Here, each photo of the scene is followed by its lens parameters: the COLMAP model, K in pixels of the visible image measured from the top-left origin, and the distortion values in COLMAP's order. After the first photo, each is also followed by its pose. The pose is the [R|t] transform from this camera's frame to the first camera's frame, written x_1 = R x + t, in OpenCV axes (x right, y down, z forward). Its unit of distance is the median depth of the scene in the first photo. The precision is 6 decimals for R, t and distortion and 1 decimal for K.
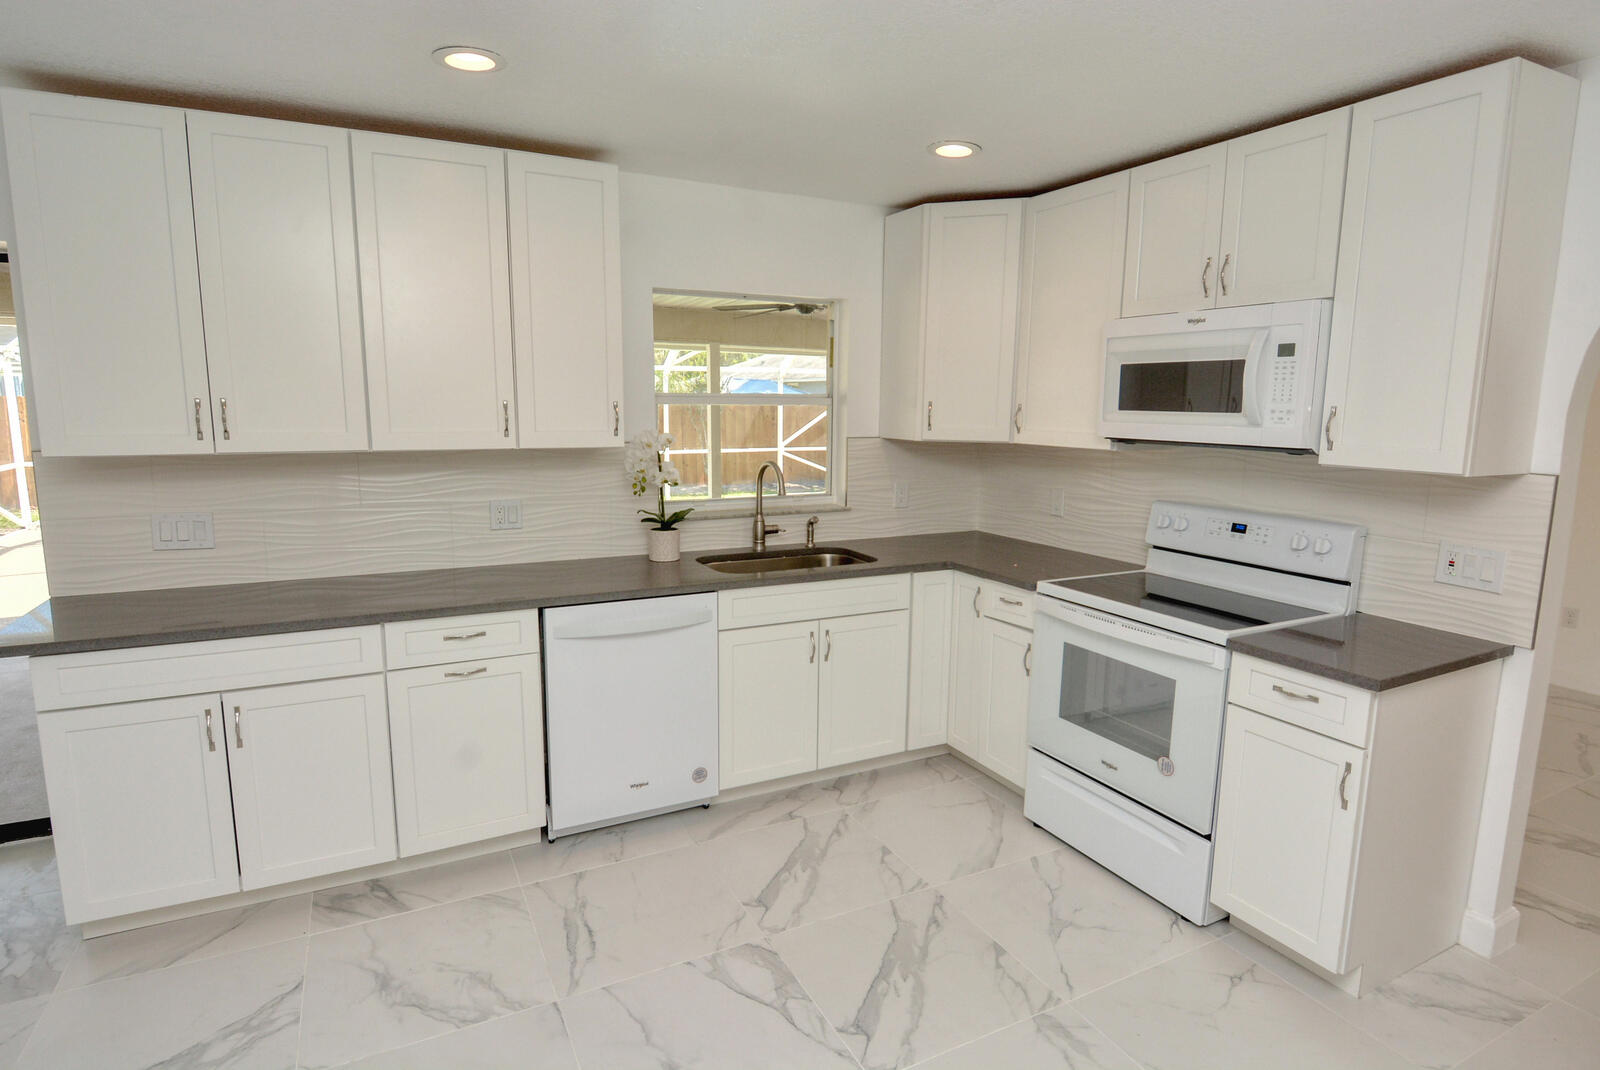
lens RADIAL K [[842.2, 0, 804.2], [0, 842.2, 534.5], [0, 0, 1]] dist [0.016605, -0.027946]
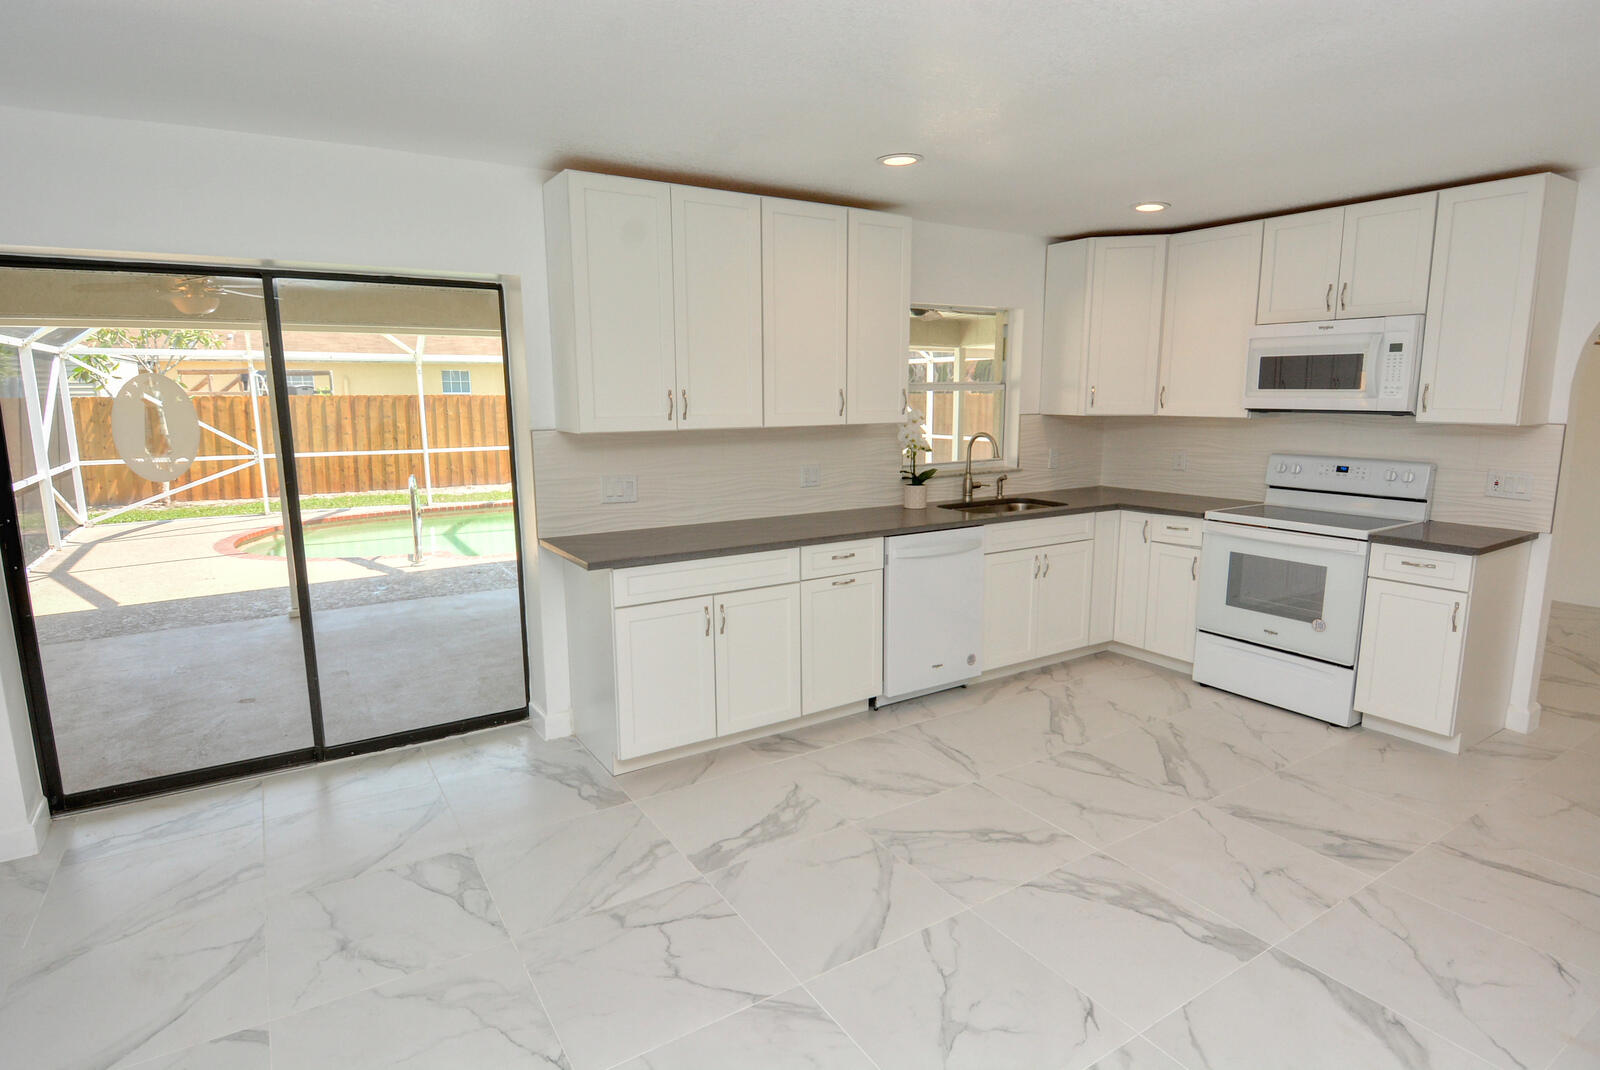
lens RADIAL K [[842.2, 0, 804.2], [0, 842.2, 534.5], [0, 0, 1]] dist [0.016605, -0.027946]
pose [[0.995420, -0.031413, 0.090285, -0.579180], [0.030291, 0.999446, 0.013775, 0.060799], [-0.090668, -0.010977, 0.995821, -0.387614]]
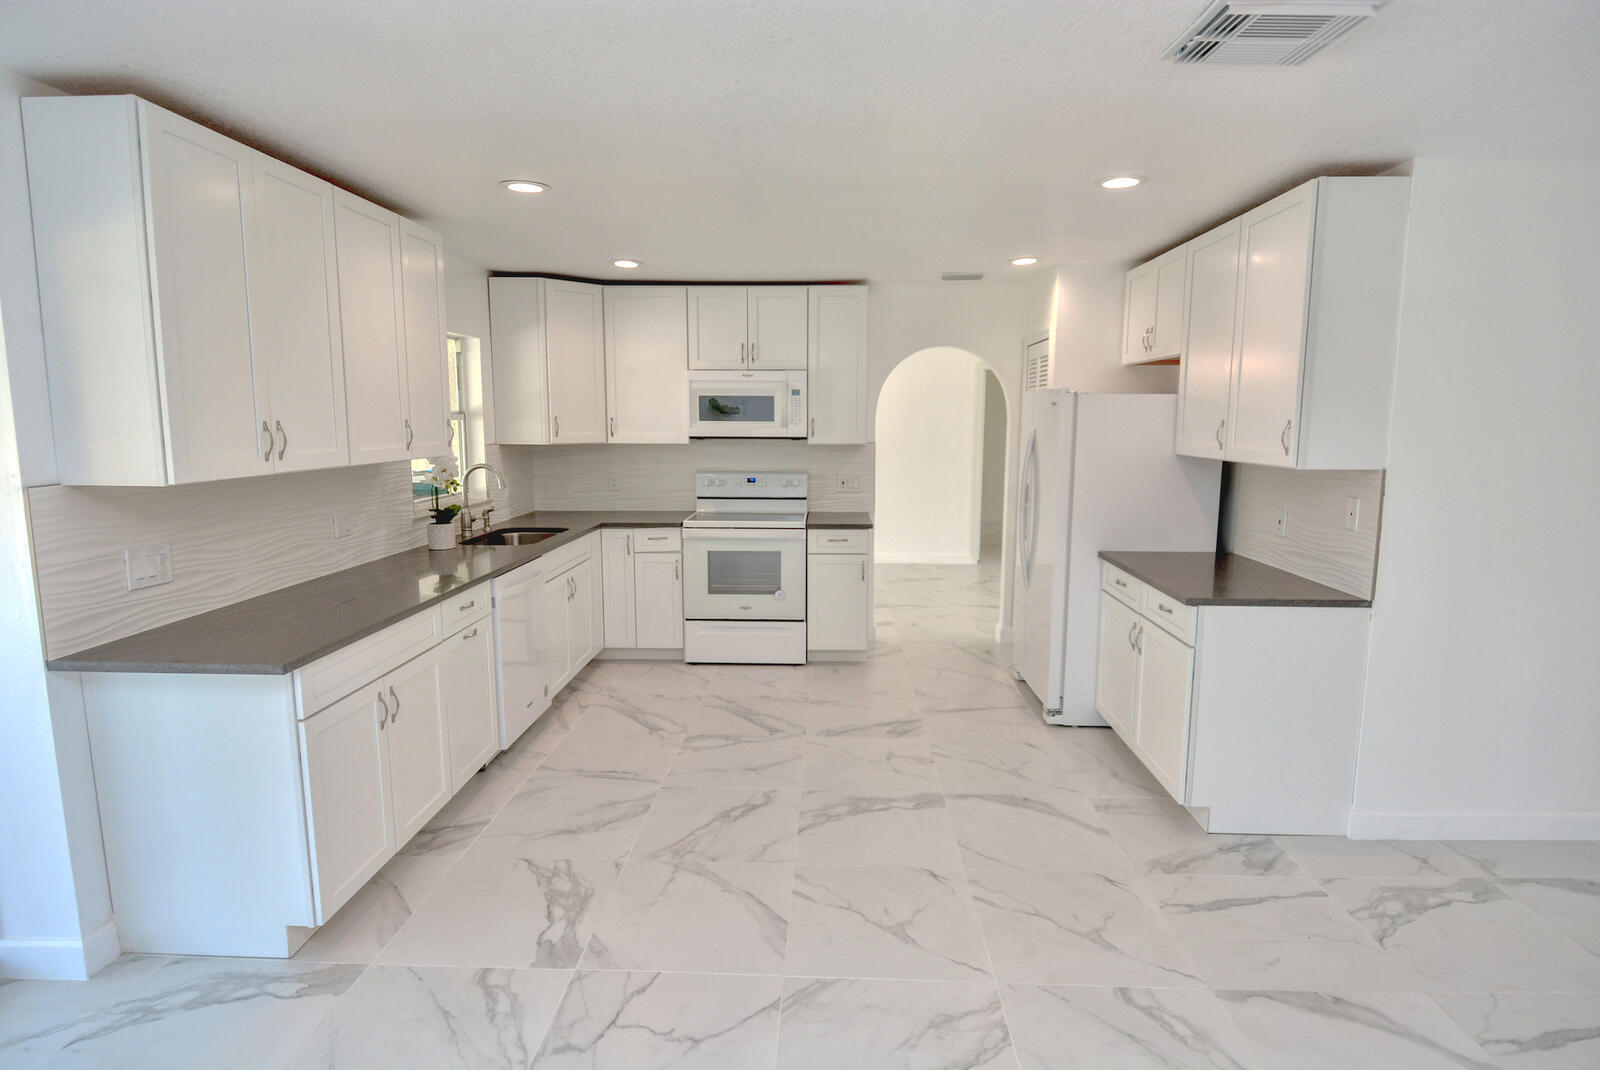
lens RADIAL K [[842.2, 0, 804.2], [0, 842.2, 534.5], [0, 0, 1]] dist [0.016605, -0.027946]
pose [[0.489822, -0.130119, 0.862057, -1.201799], [0.139280, 0.987779, 0.069956, -0.003253], [-0.860625, 0.085801, 0.501959, -0.077137]]
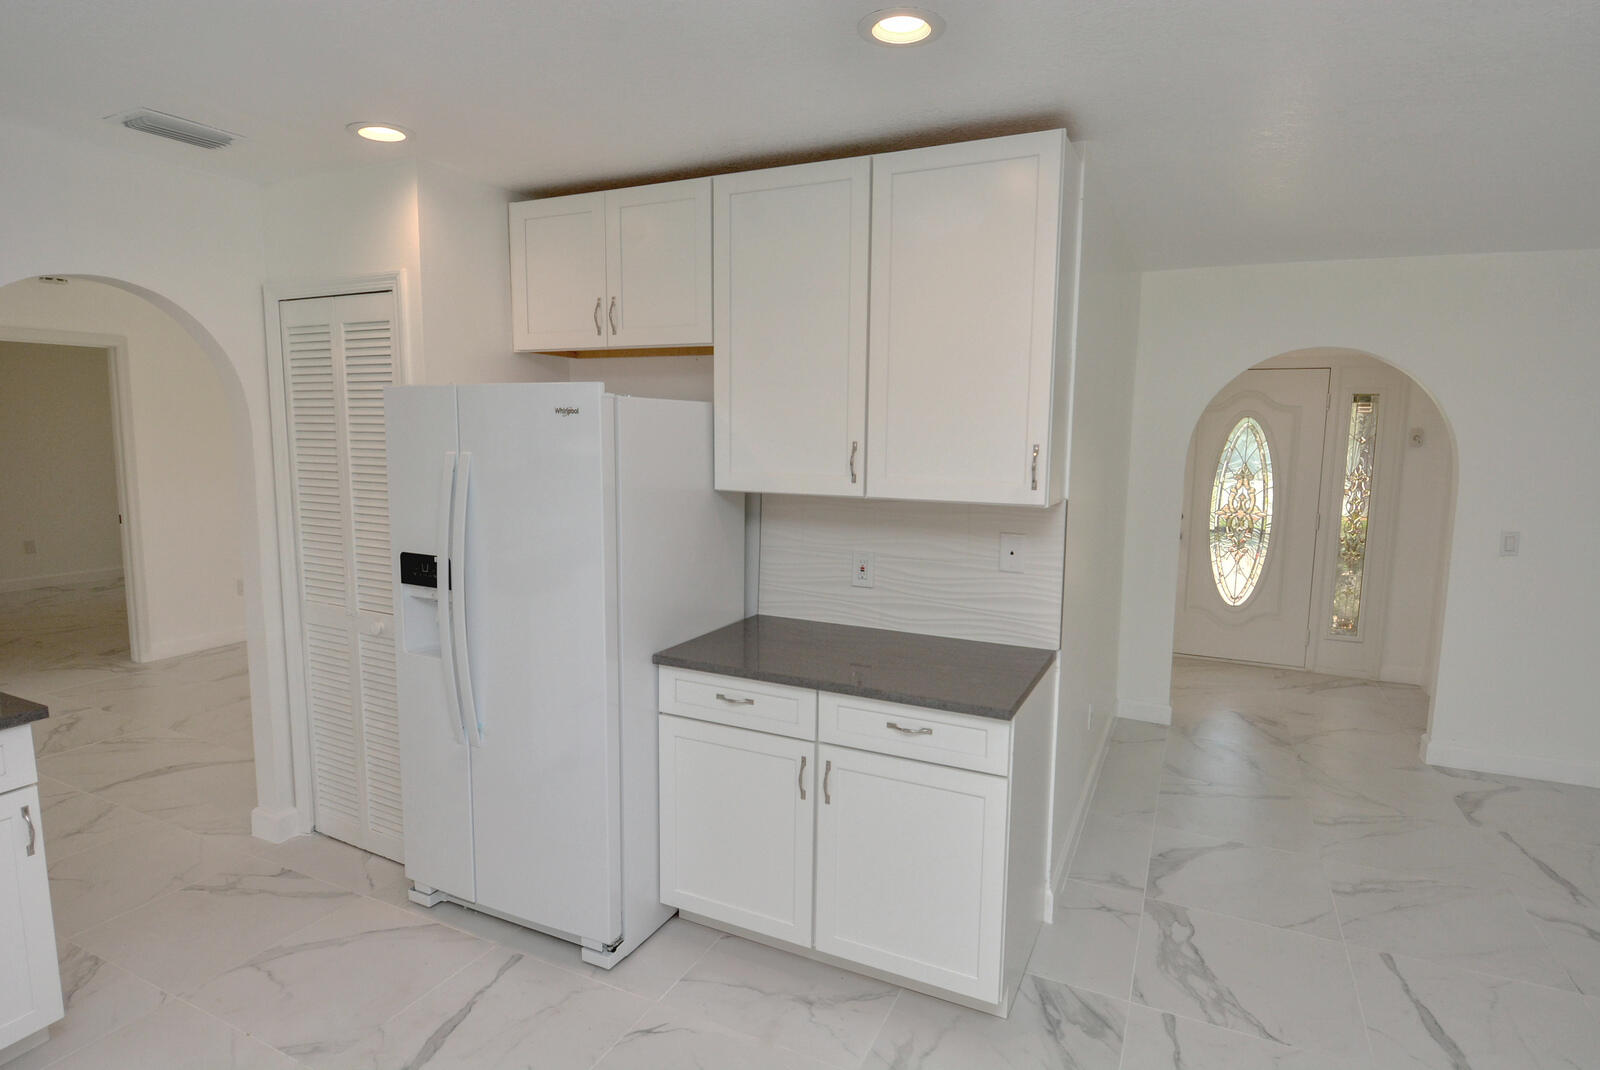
lens RADIAL K [[842.2, 0, 804.2], [0, 842.2, 534.5], [0, 0, 1]] dist [0.016605, -0.027946]
pose [[-0.606787, -0.114630, 0.786555, -0.456254], [0.106494, 0.968901, 0.223360, -0.110121], [-0.787698, 0.219296, -0.575709, 0.601244]]
